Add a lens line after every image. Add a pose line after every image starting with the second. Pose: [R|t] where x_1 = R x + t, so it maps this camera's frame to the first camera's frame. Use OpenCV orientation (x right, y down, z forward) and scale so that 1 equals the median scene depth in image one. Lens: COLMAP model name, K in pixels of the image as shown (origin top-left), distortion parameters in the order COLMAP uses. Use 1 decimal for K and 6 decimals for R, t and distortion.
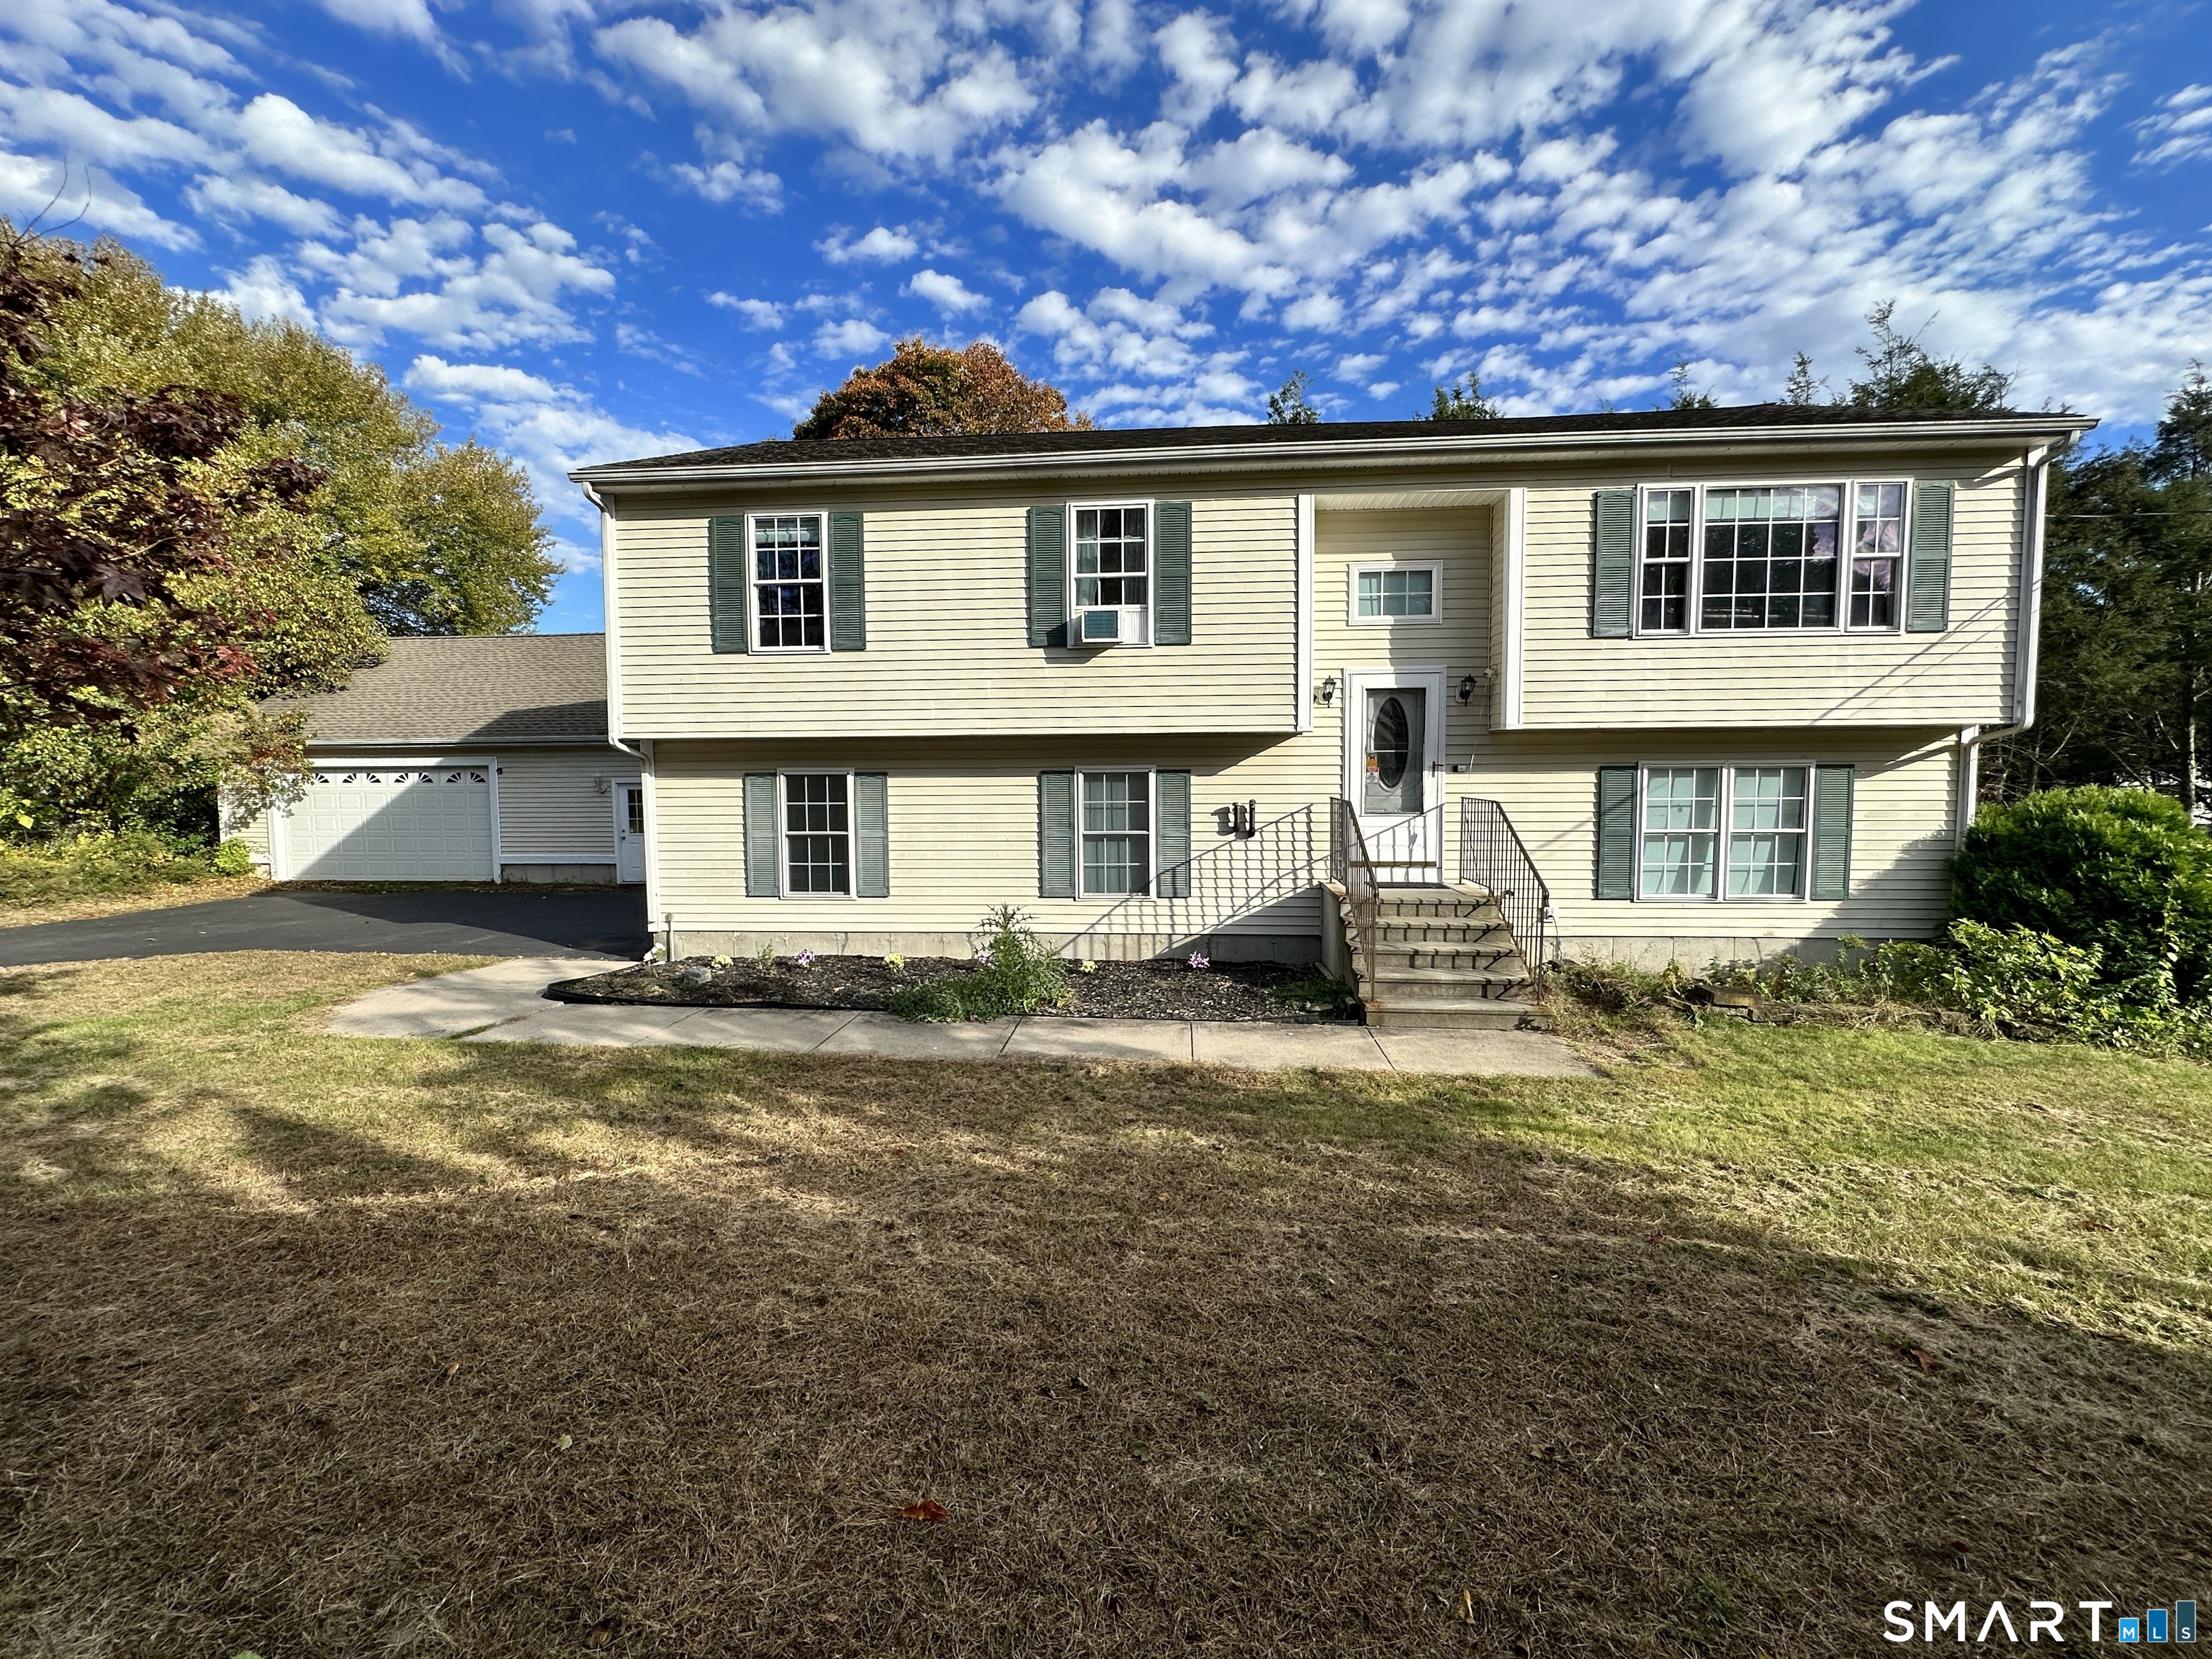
lens RADIAL K [[849.9, 0, 1098.5], [0, 849.9, 830.0], [0, 0, 1]] dist [0.000393, 0.000179]
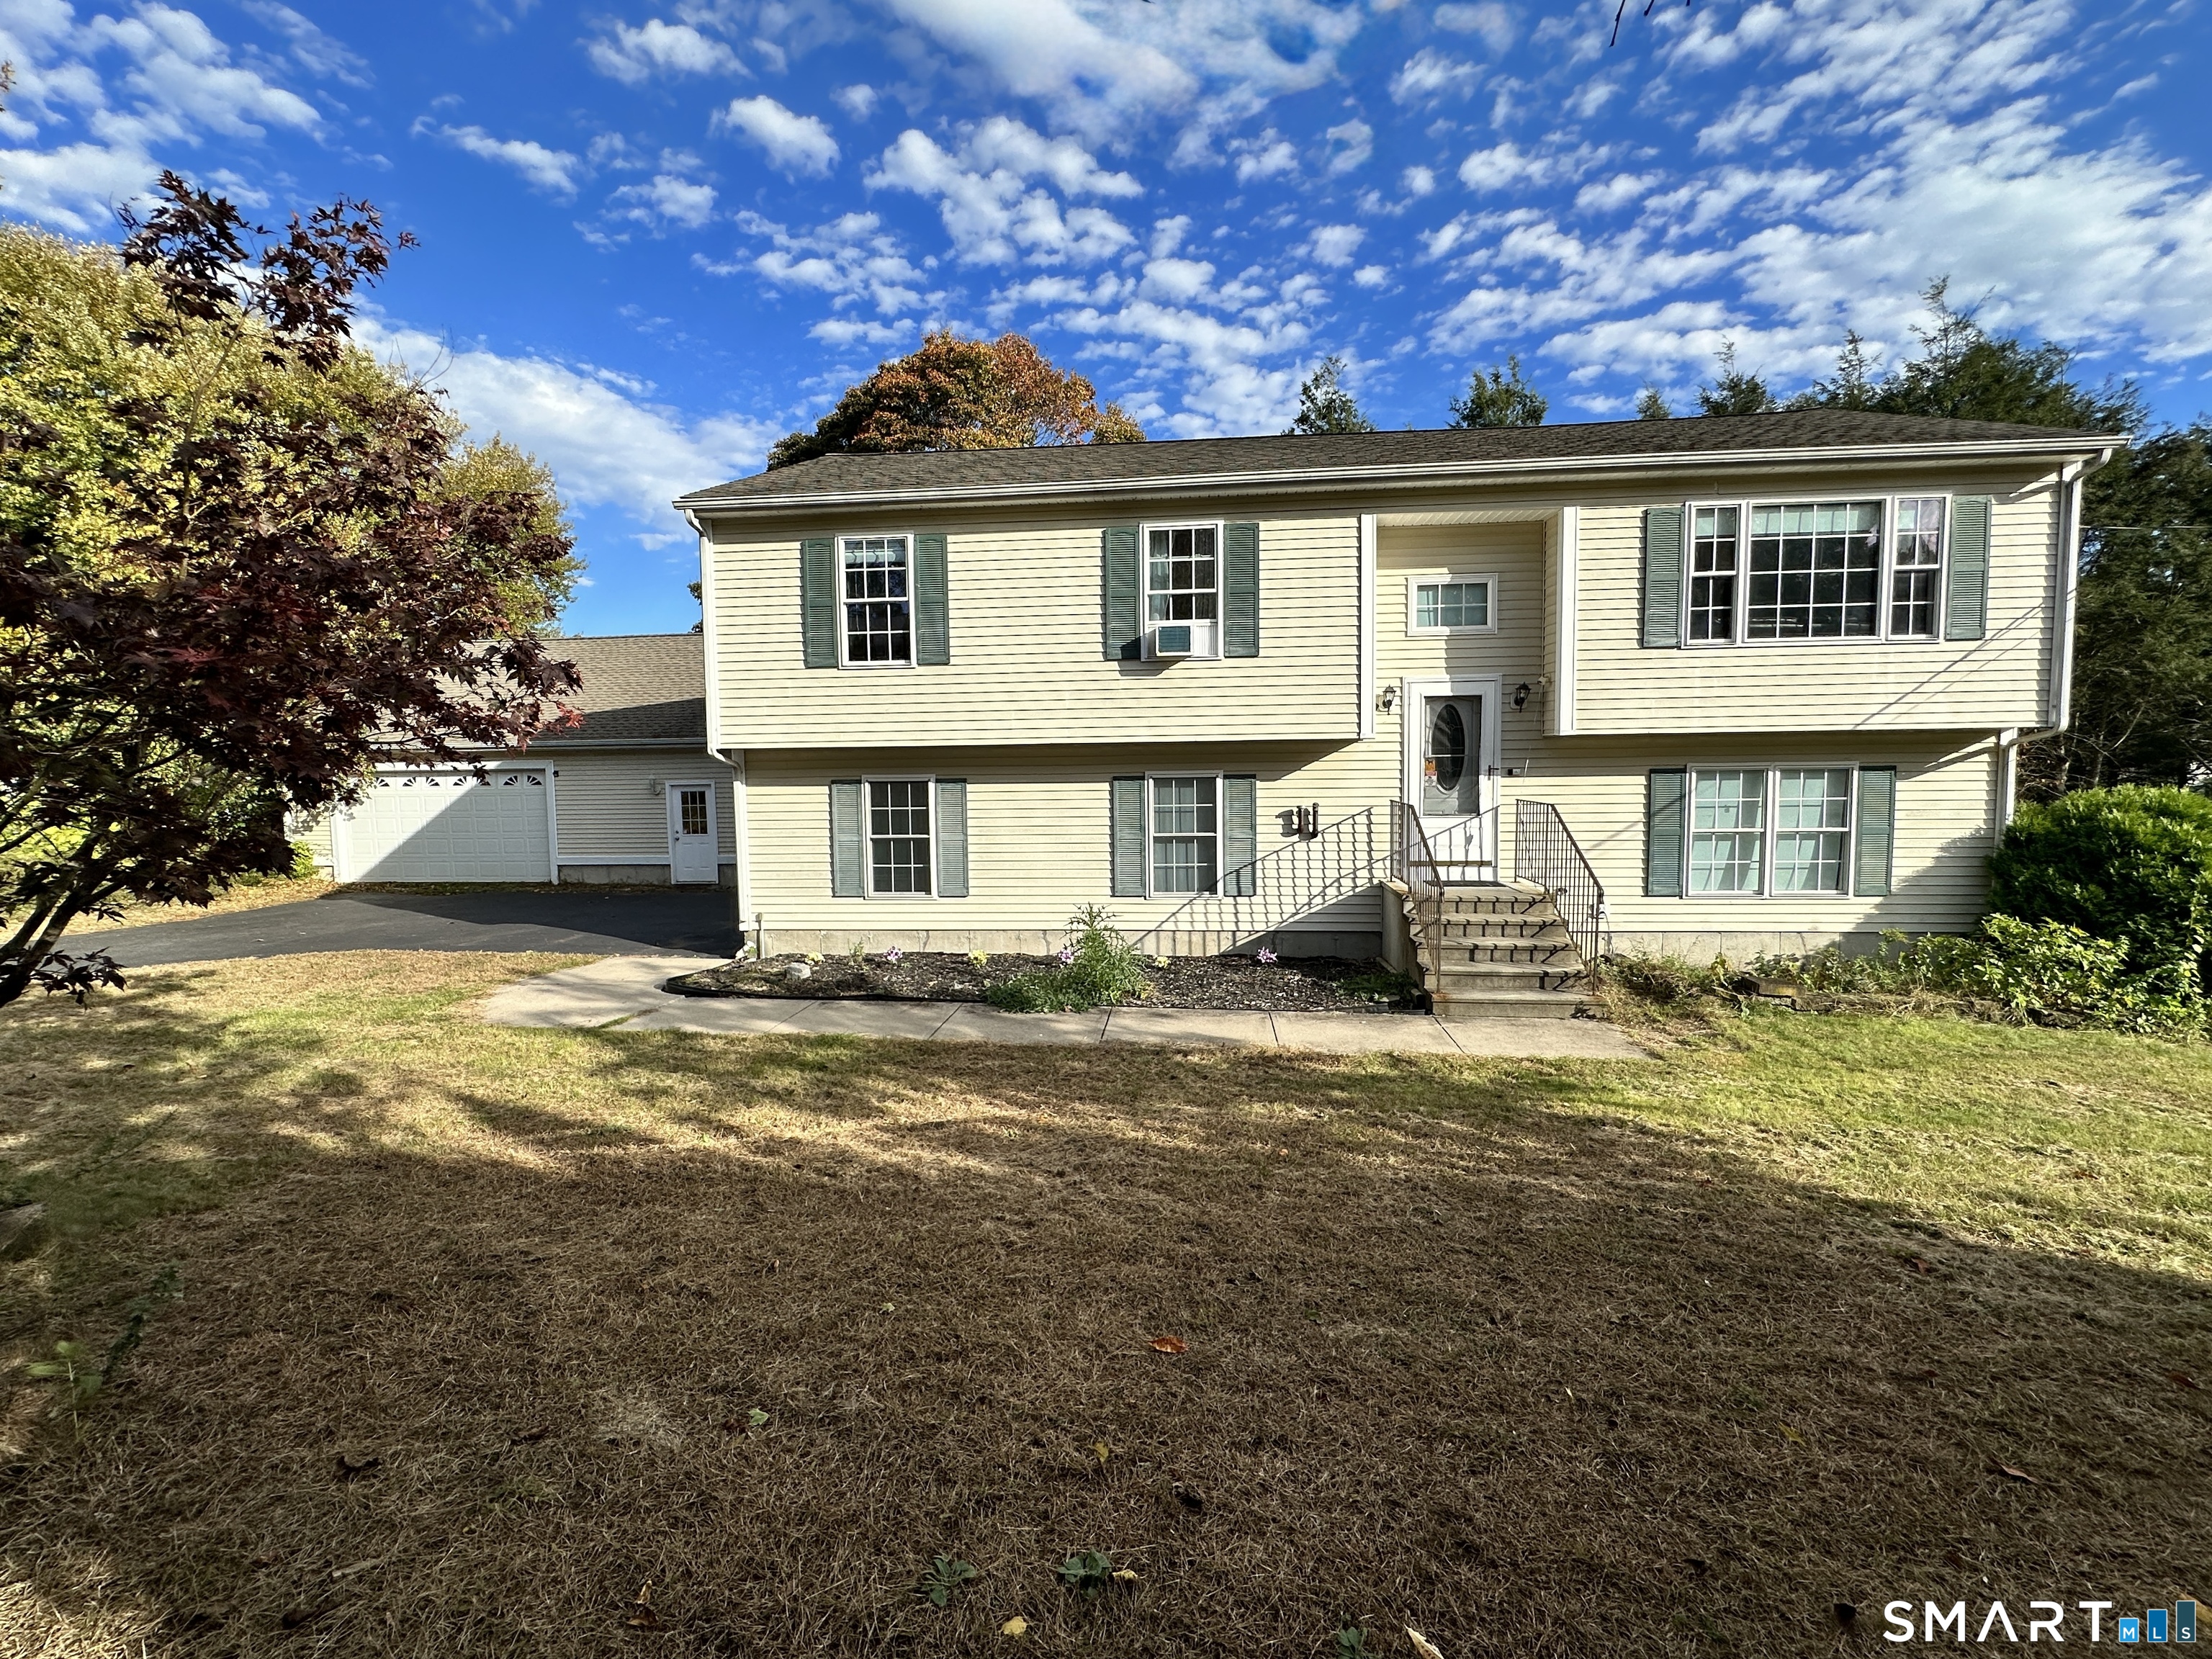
lens RADIAL K [[883.7, 0, 1102.7], [0, 883.7, 829.3], [0, 0, 1]] dist [0.001390, -0.000196]
pose [[0.999854, -0.005624, -0.016144, -0.066199], [0.005723, 0.999965, 0.006045, -0.011227], [0.016109, -0.006136, 0.999851, -0.099524]]
